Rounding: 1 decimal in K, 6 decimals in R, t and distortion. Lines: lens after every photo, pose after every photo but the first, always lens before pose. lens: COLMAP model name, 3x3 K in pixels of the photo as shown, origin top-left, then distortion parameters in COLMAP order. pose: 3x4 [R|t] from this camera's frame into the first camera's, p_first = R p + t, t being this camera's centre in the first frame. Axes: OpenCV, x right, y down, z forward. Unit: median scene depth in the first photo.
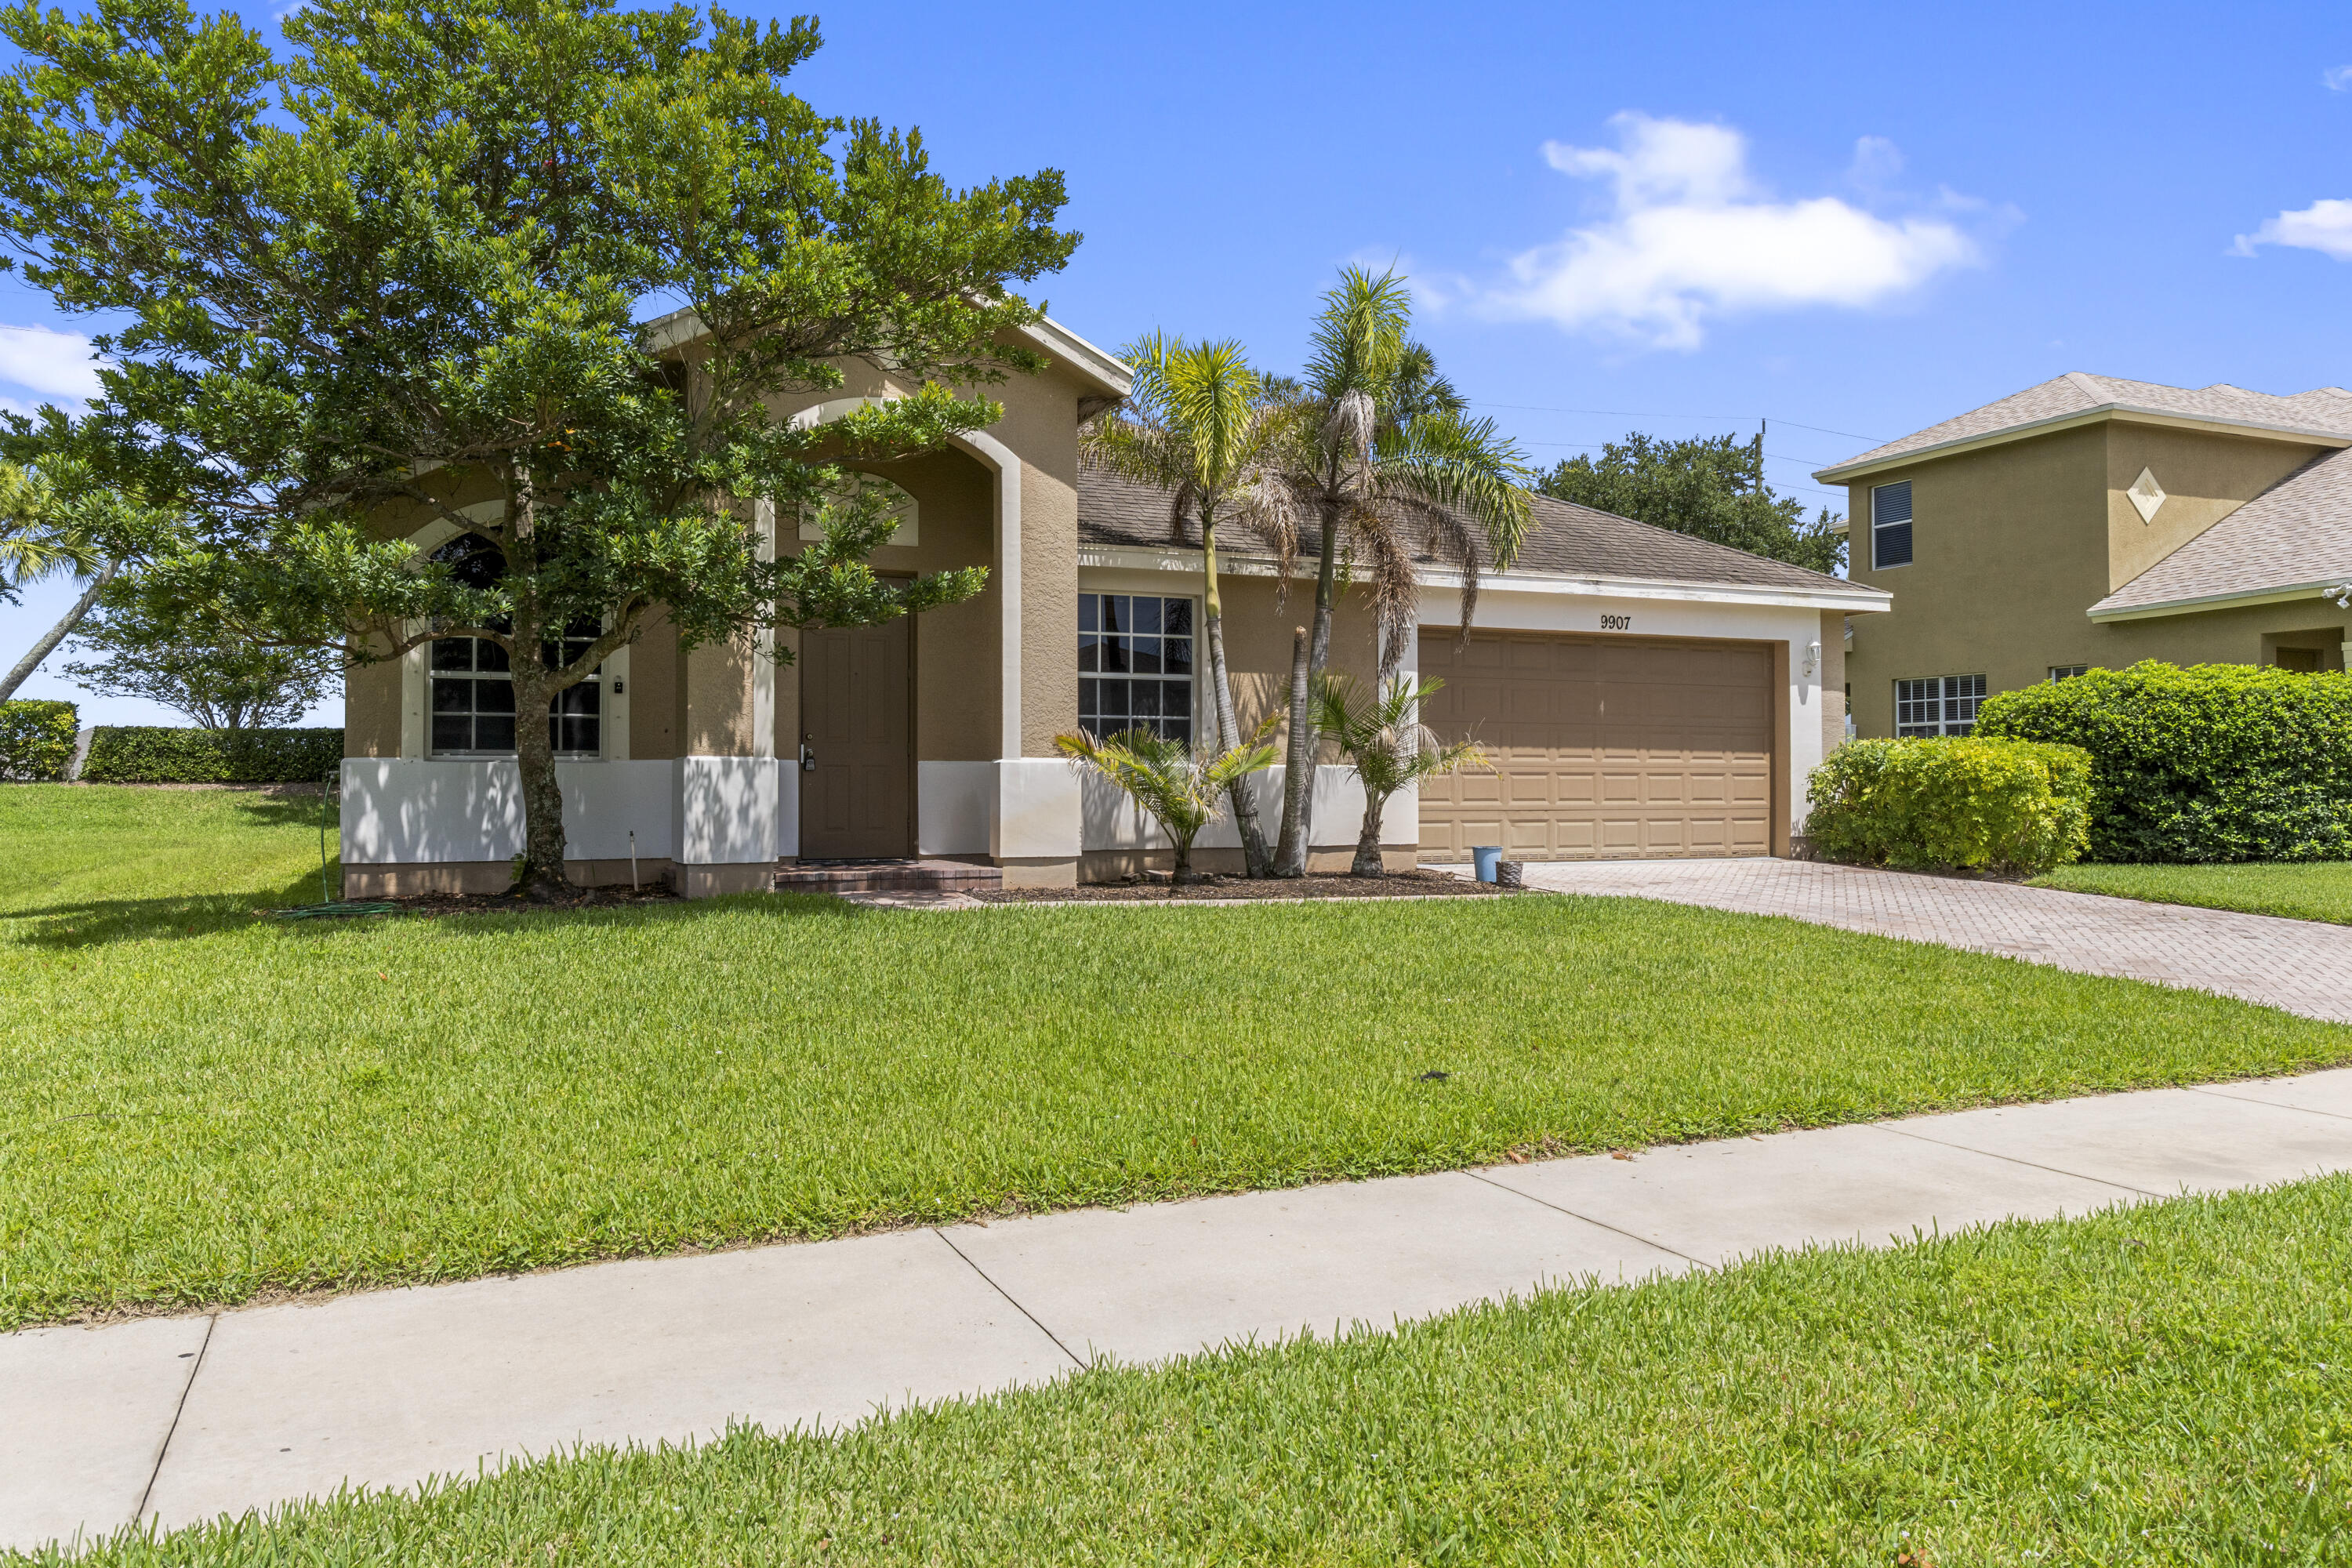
lens RADIAL K [[1606.7, 0, 1176.0], [0, 1606.7, 784.0], [0, 0, 1]] dist [-0.006962, 0.002941]
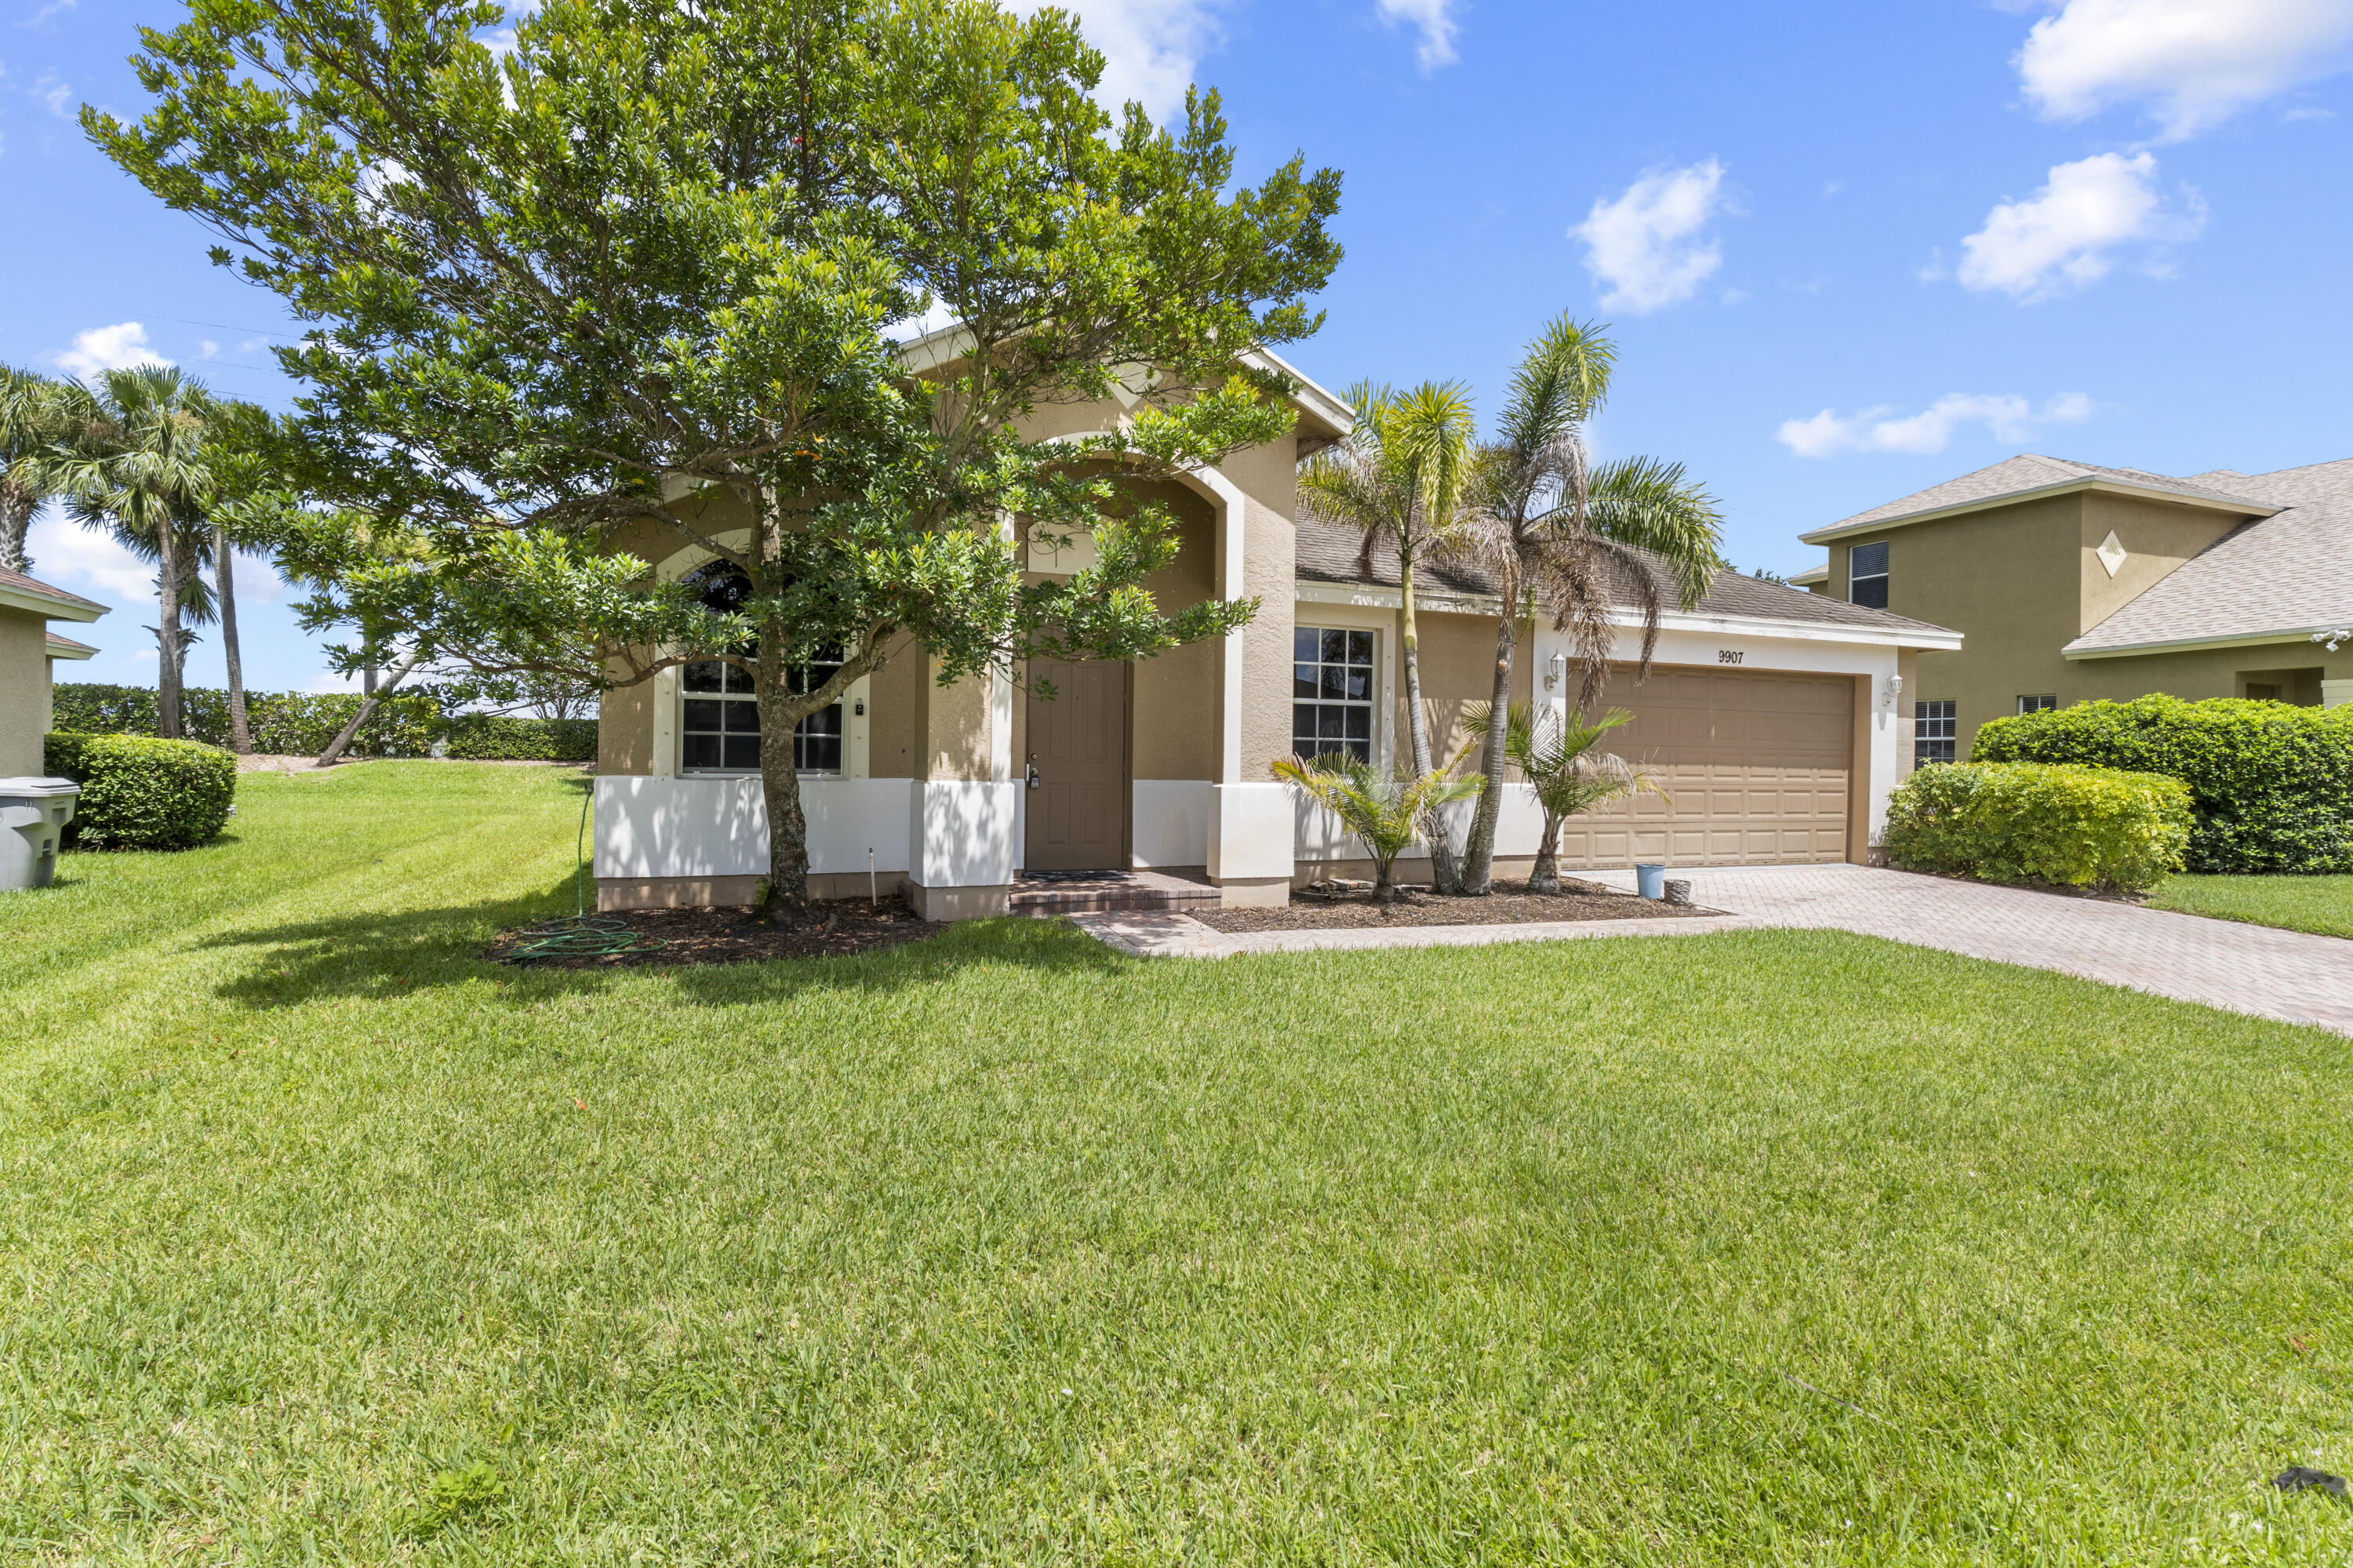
lens RADIAL K [[1095.2, 0, 1177.6], [0, 1095.2, 771.8], [0, 0, 1]] dist [0.000963, -0.000702]
pose [[0.999204, 0.017058, -0.036047, -0.107179], [-0.016524, 0.999750, 0.015056, -0.031933], [0.036295, -0.014449, 0.999237, 0.276138]]
